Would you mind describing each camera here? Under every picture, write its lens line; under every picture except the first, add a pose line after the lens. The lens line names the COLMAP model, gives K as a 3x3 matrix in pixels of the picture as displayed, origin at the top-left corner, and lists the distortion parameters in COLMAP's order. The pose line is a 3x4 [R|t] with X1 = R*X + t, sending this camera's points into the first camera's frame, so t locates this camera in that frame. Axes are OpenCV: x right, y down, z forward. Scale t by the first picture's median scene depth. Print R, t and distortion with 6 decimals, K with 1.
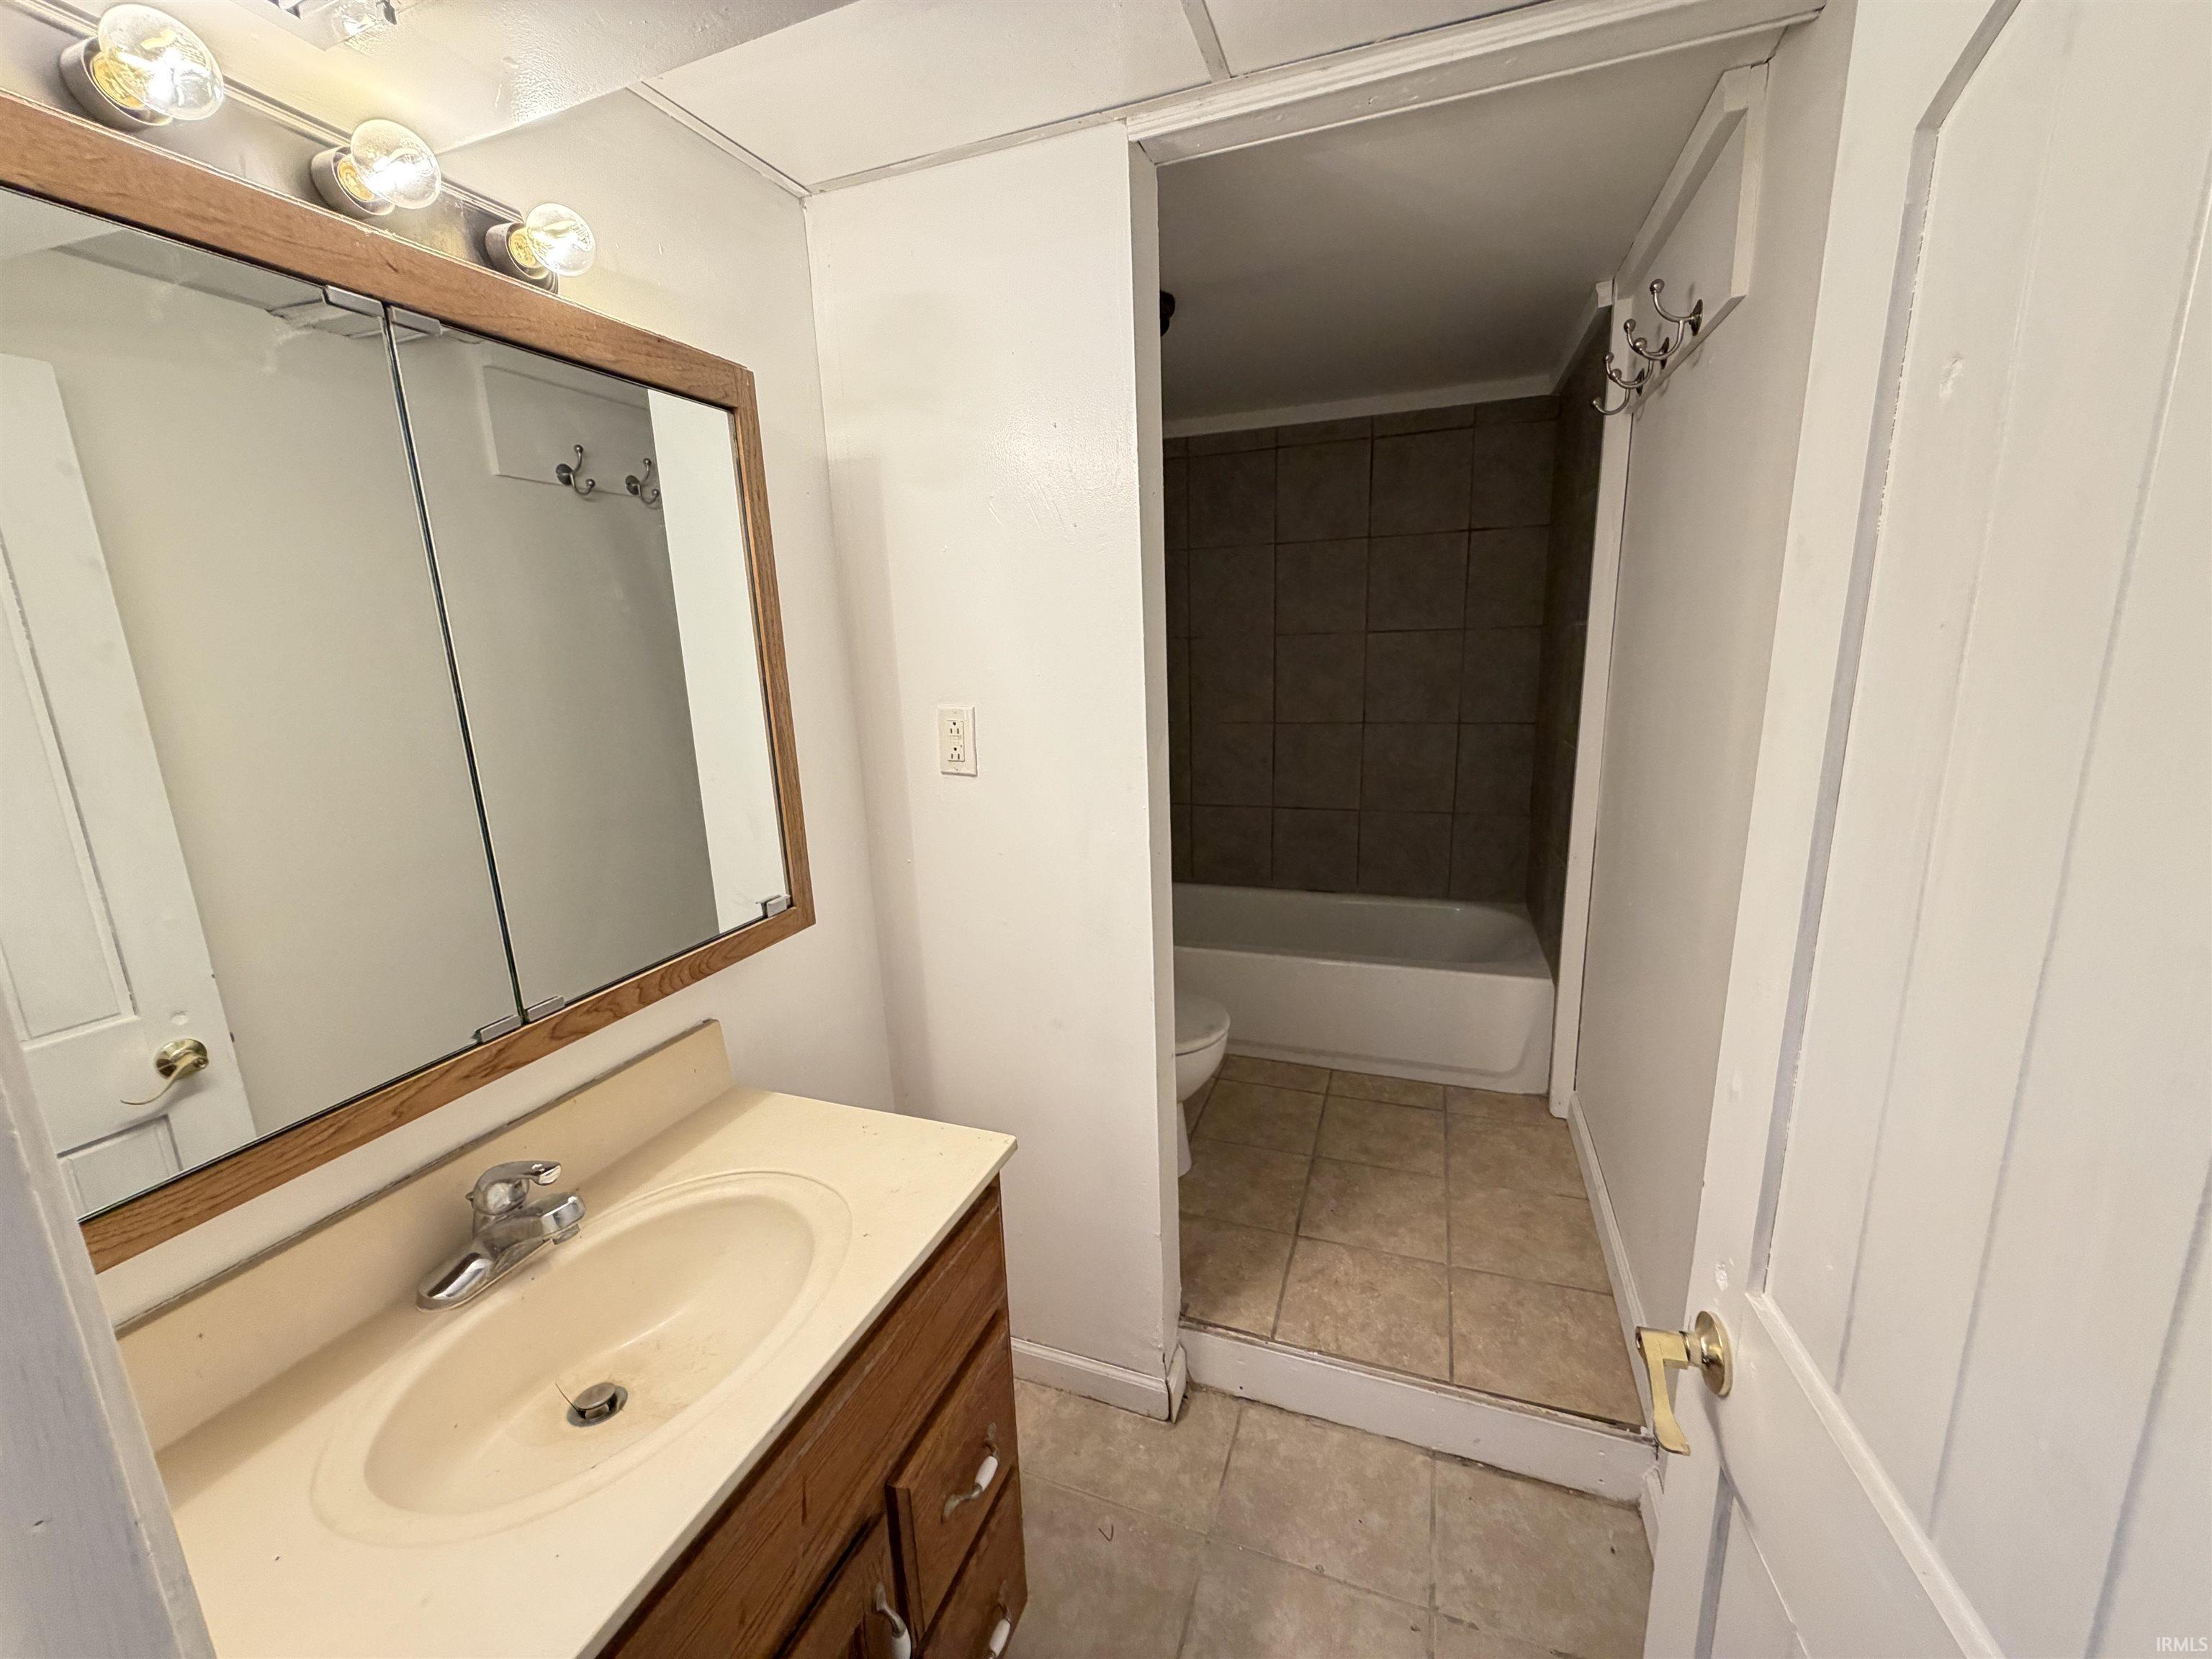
lens RADIAL K [[881.6, 0, 1092.7], [0, 881.6, 831.6], [0, 0, 1]] dist [-0.002659, 0.000671]
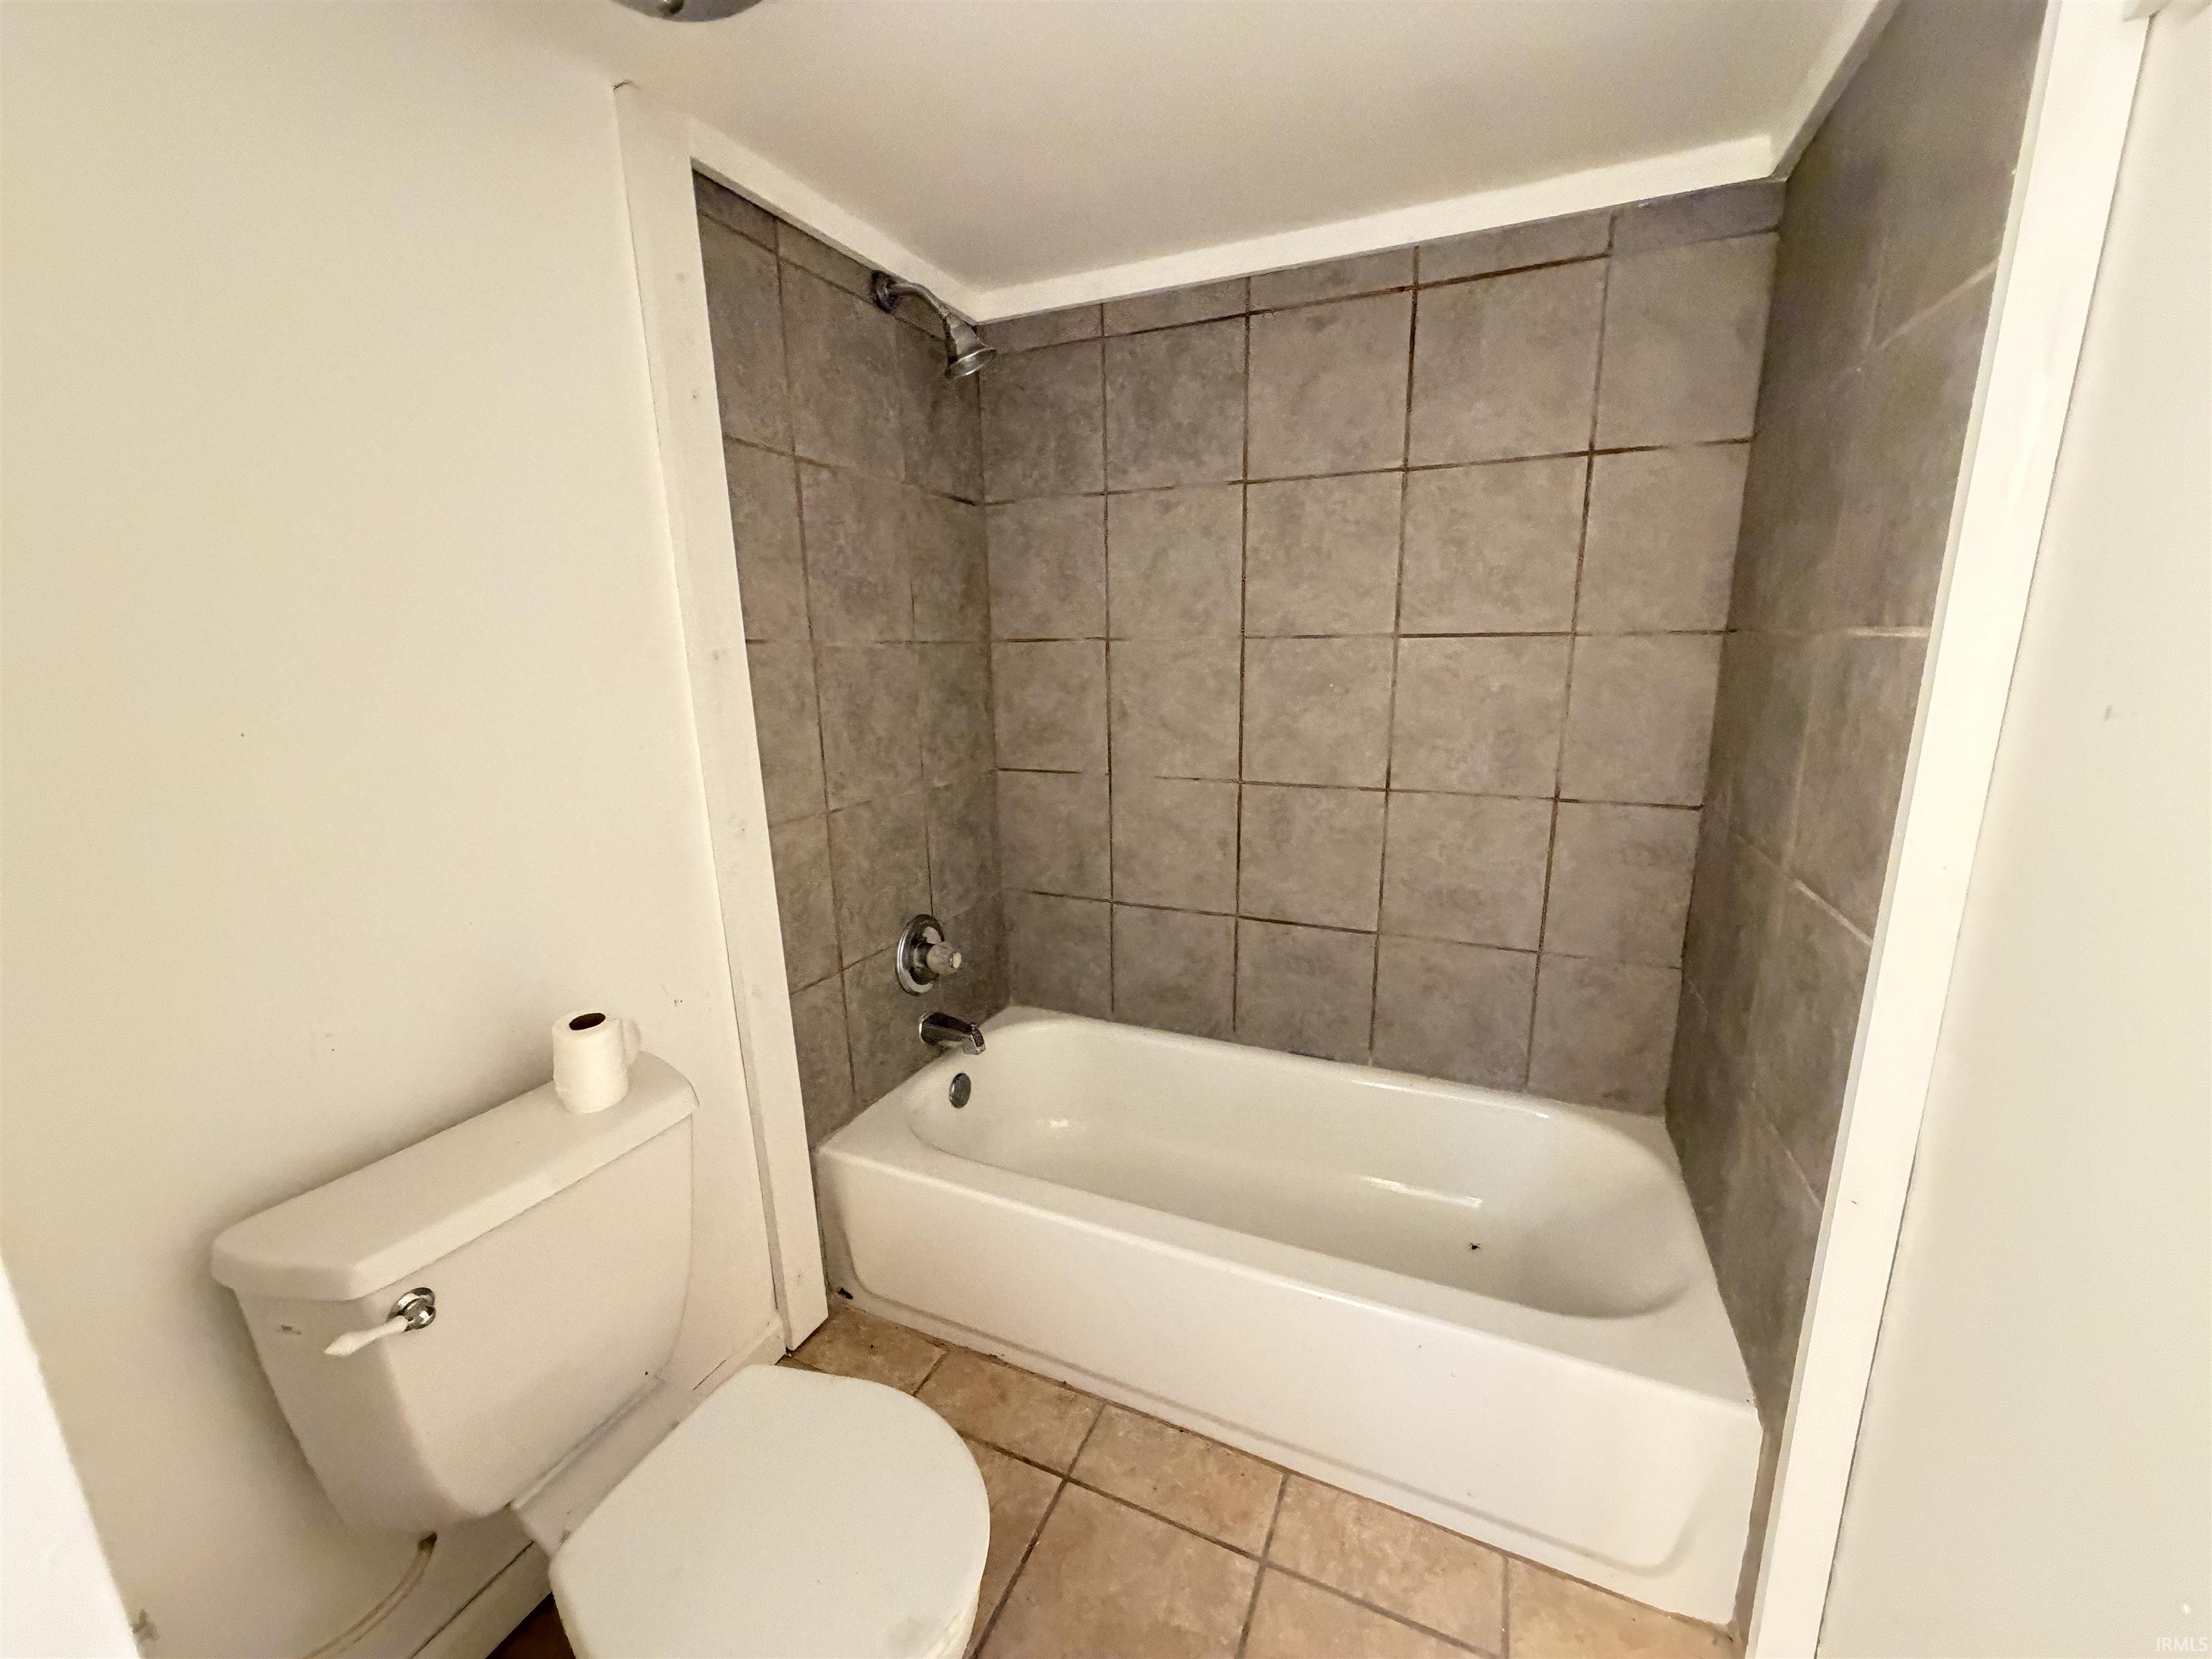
lens RADIAL K [[881.6, 0, 1092.7], [0, 881.6, 831.6], [0, 0, 1]] dist [-0.002659, 0.000671]
pose [[0.997544, 0.033609, -0.061457, 0.157999], [-0.033205, 0.999420, 0.007570, -0.099030], [0.061676, -0.005511, 0.998081, 0.424582]]
